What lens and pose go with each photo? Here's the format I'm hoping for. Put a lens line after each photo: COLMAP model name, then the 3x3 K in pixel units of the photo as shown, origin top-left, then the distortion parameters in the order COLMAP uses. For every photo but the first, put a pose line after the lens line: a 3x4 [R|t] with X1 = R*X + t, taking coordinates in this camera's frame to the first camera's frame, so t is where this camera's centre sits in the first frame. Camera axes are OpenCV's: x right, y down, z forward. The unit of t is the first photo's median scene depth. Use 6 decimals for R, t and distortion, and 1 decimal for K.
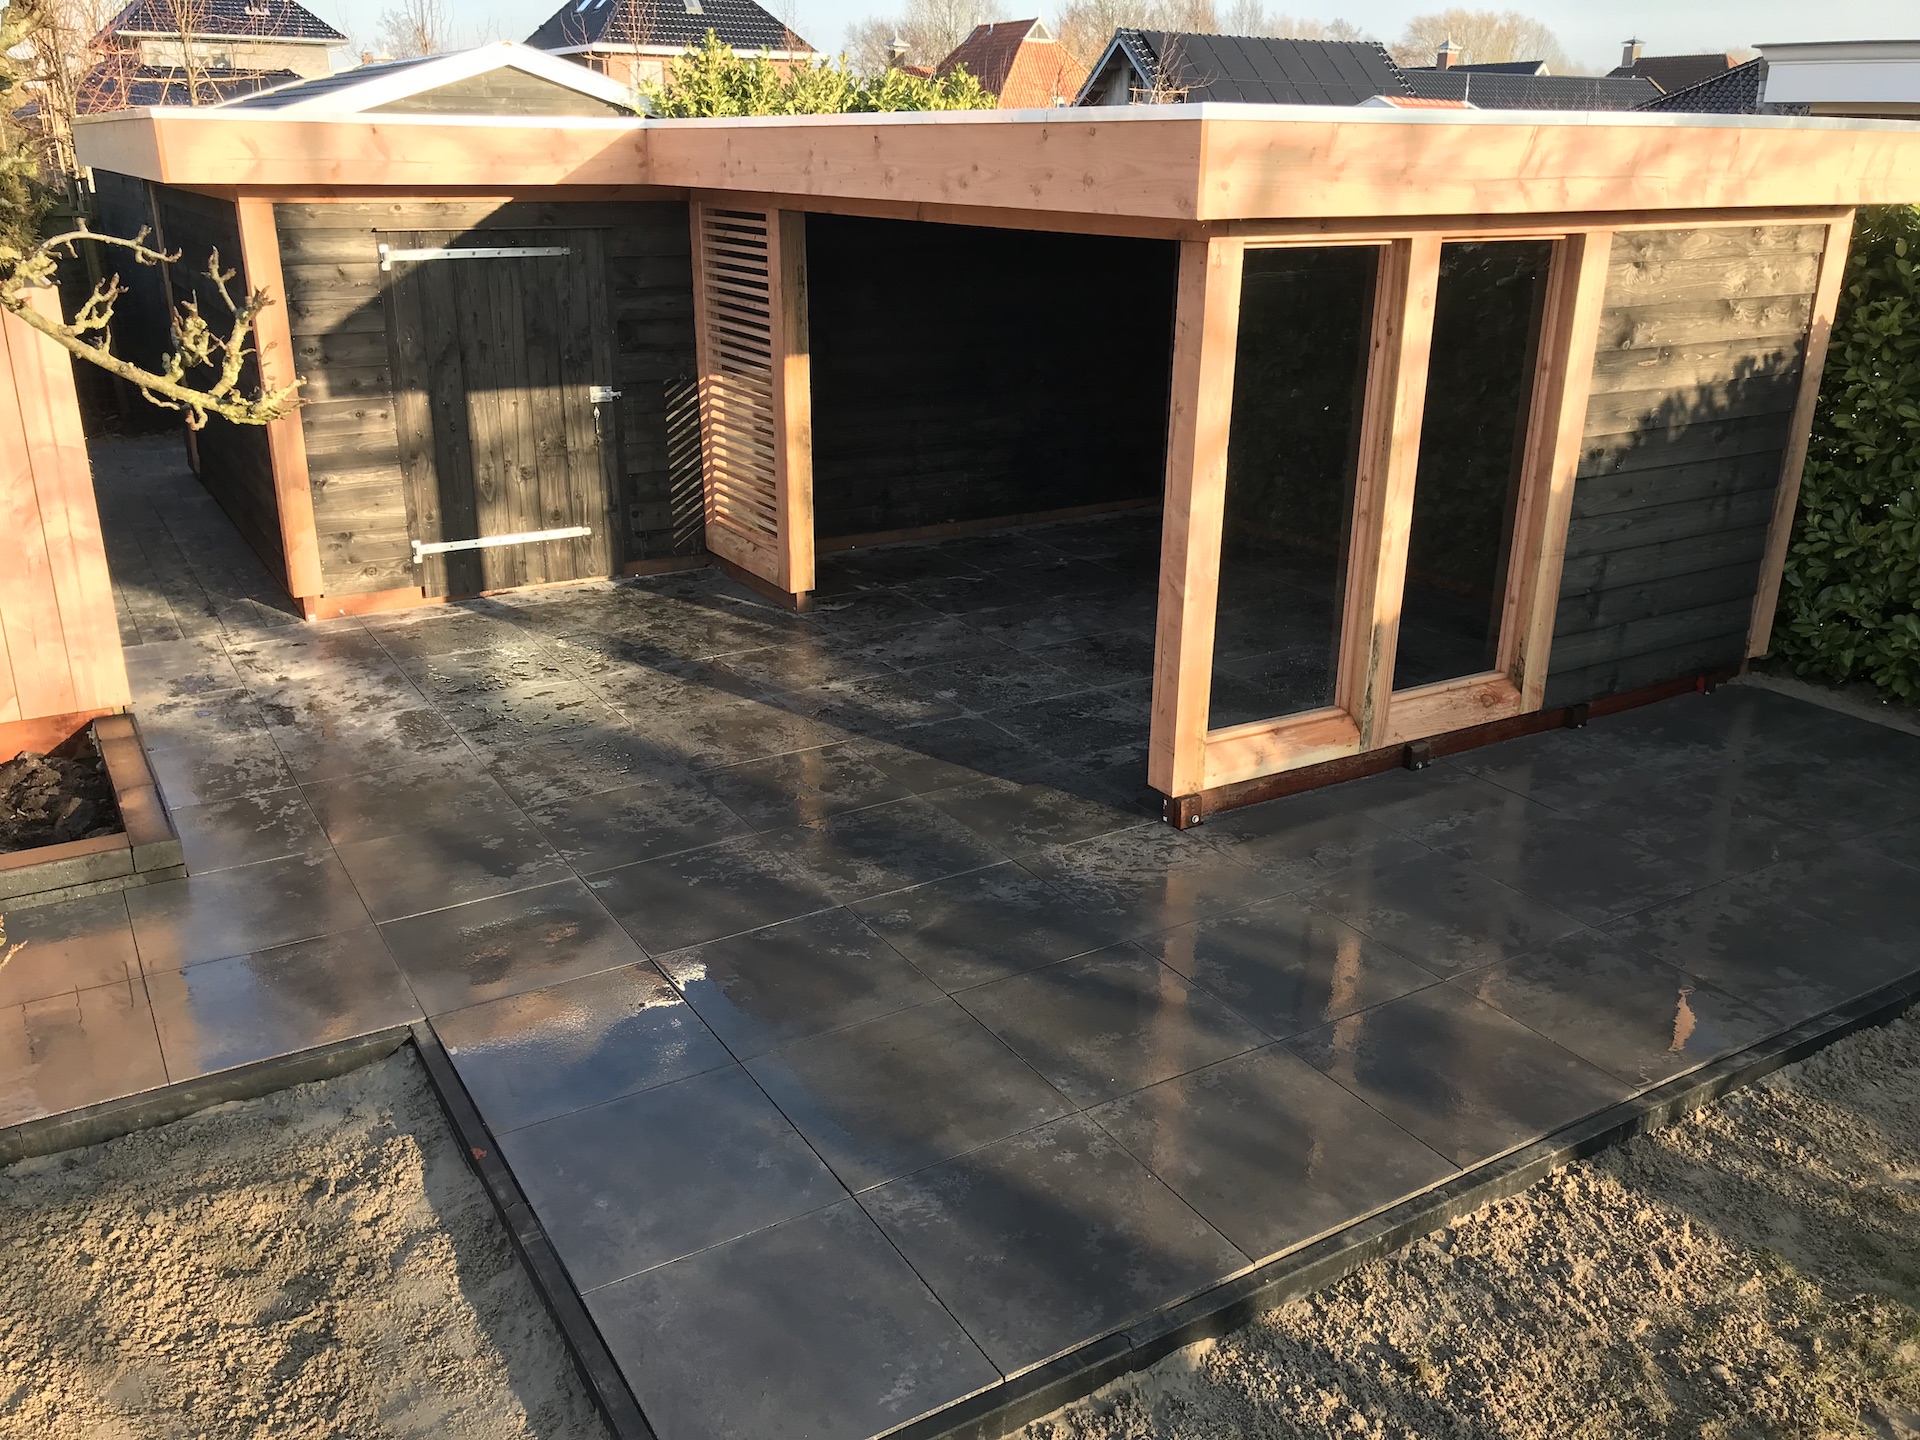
lens RADIAL K [[1550.1, 0, 944.7], [0, 1550.1, 729.0], [0, 0, 1]] dist [0.019043, -0.006058]
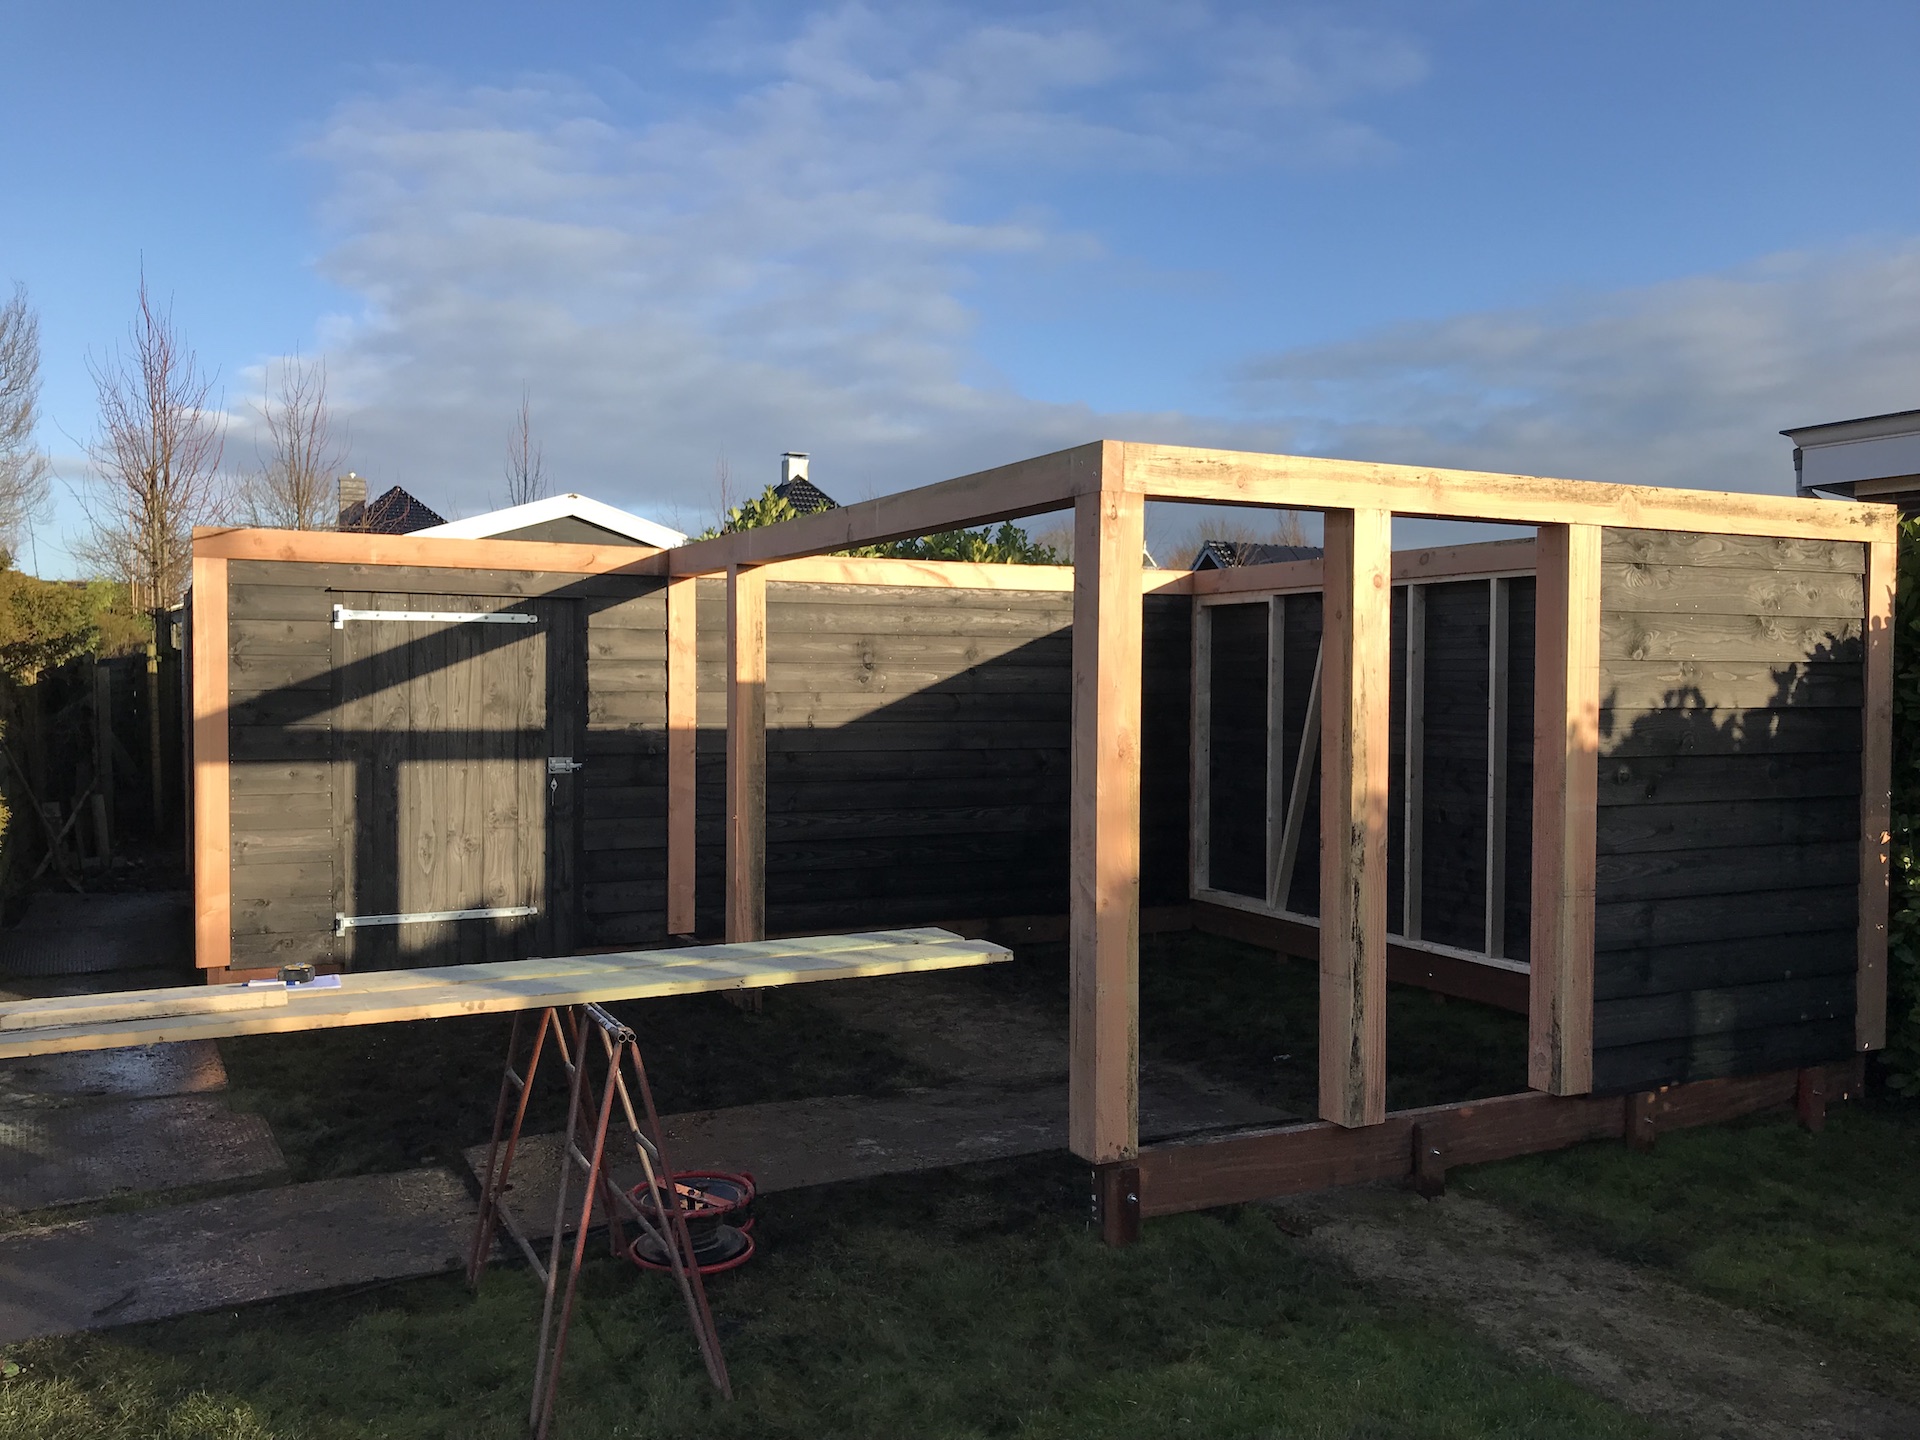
lens RADIAL K [[1550.1, 0, 944.7], [0, 1550.1, 729.0], [0, 0, 1]] dist [0.019043, -0.006058]
pose [[0.996580, 0.001365, -0.082624, 0.118433], [-0.027725, 0.947430, -0.318759, 0.076557], [0.077845, 0.319960, 0.944228, 0.156412]]
